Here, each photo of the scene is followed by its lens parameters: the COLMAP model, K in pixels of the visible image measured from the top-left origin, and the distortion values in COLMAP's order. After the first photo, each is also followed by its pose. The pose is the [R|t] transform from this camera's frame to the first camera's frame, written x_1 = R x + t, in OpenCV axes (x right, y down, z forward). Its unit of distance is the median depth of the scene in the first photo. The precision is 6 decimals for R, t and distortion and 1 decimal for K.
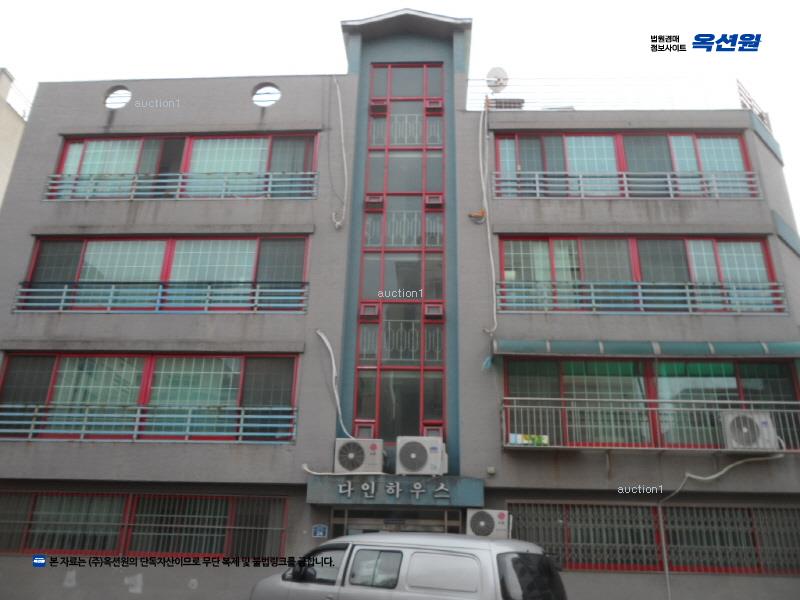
lens RADIAL K [[651.7, 0, 401.4], [0, 651.7, 297.4], [0, 0, 1]] dist [-0.021023, 0.019192]
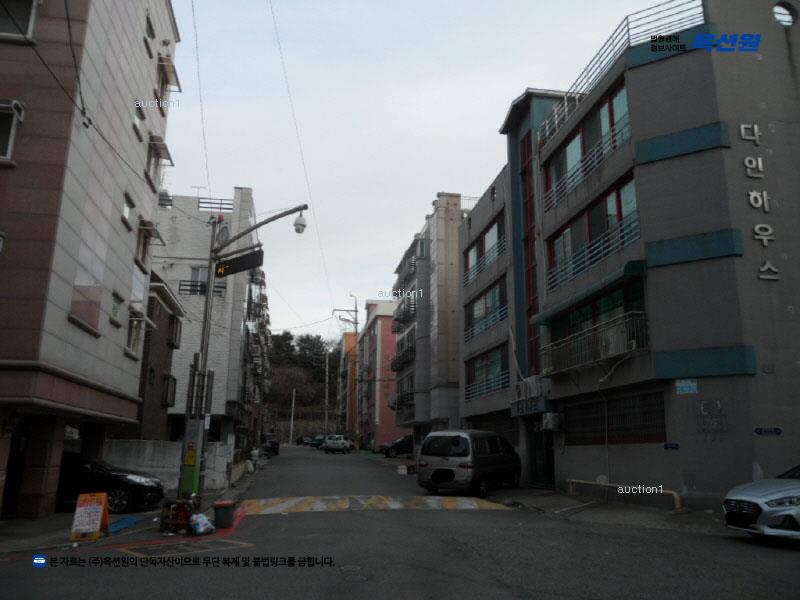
lens RADIAL K [[651.7, 0, 401.4], [0, 651.7, 297.4], [0, 0, 1]] dist [-0.021023, 0.019192]
pose [[0.221248, -0.248653, -0.942985, 1.739788], [0.369321, 0.916291, -0.154962, 0.163864], [0.902580, -0.313979, 0.294560, 0.225247]]
